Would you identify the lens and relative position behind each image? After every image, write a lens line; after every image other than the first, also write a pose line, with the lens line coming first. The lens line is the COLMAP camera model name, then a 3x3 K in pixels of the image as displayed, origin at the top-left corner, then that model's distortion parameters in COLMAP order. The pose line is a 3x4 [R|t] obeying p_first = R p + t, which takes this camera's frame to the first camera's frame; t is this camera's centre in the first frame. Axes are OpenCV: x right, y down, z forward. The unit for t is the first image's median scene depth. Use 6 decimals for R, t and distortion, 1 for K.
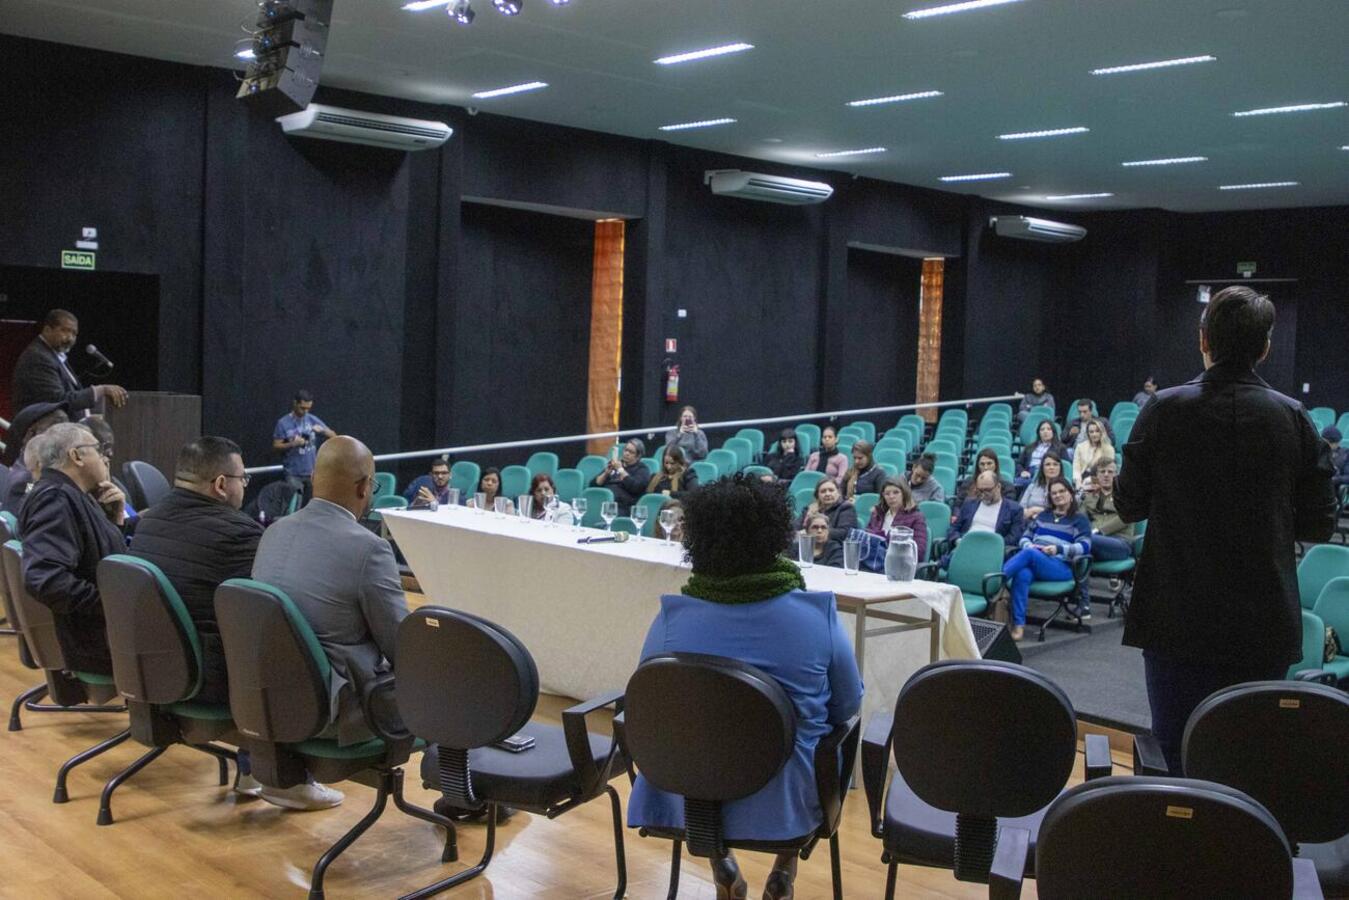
lens RADIAL K [[1499.9, 0, 673.7], [0, 1499.9, 451.8], [0, 0, 1]] dist [0.008270, 0.000000]
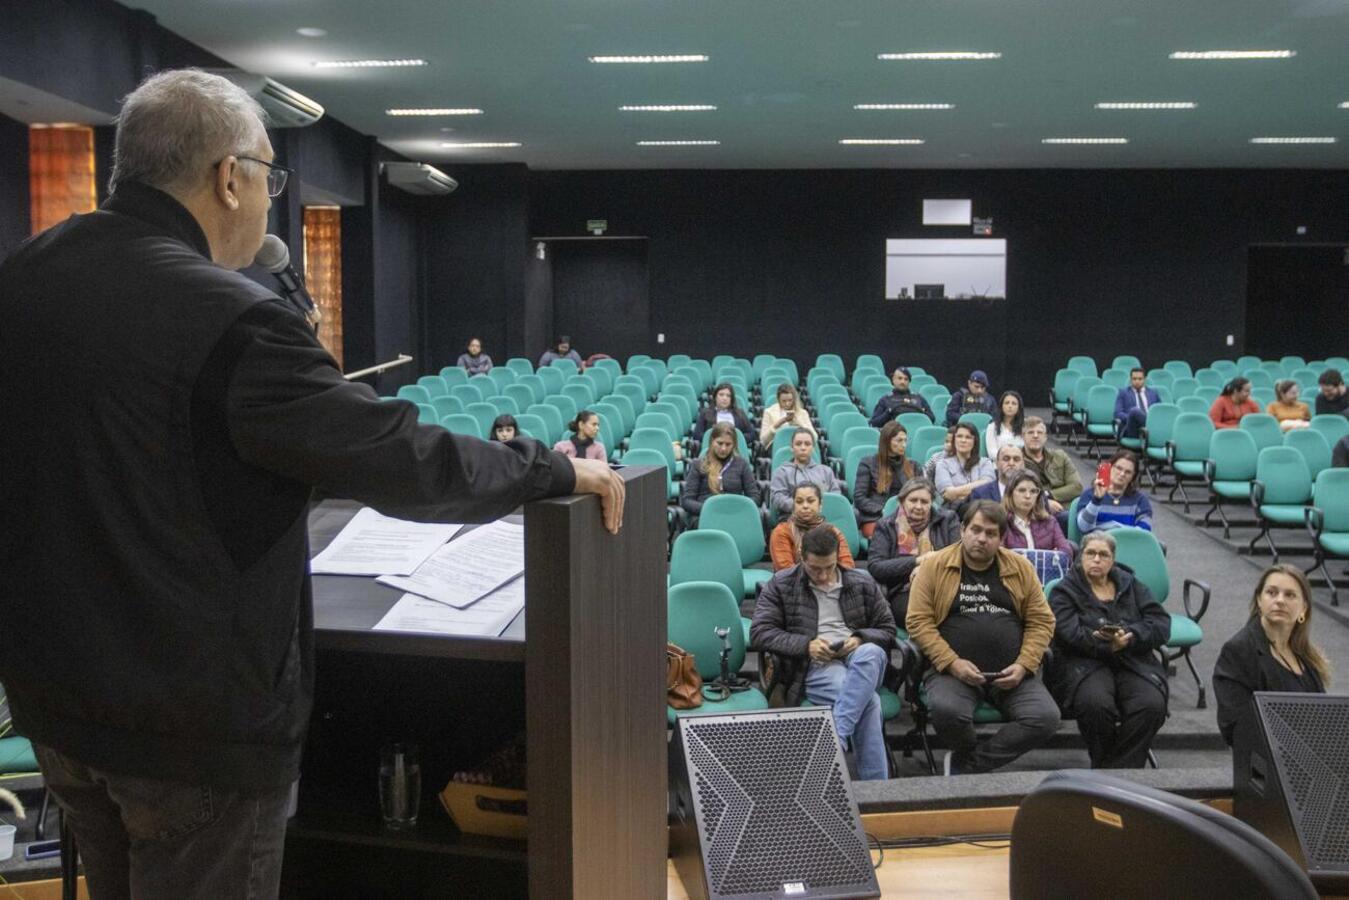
lens RADIAL K [[1254.5, 0, 674.8], [0, 1254.5, 444.3], [0, 0, 1]] dist [-0.032869, 0.000000]
pose [[0.707249, -0.097362, 0.700228, -0.220343], [0.072277, 0.995239, 0.065379, -0.025197], [-0.703260, 0.004371, 0.710919, 0.360602]]
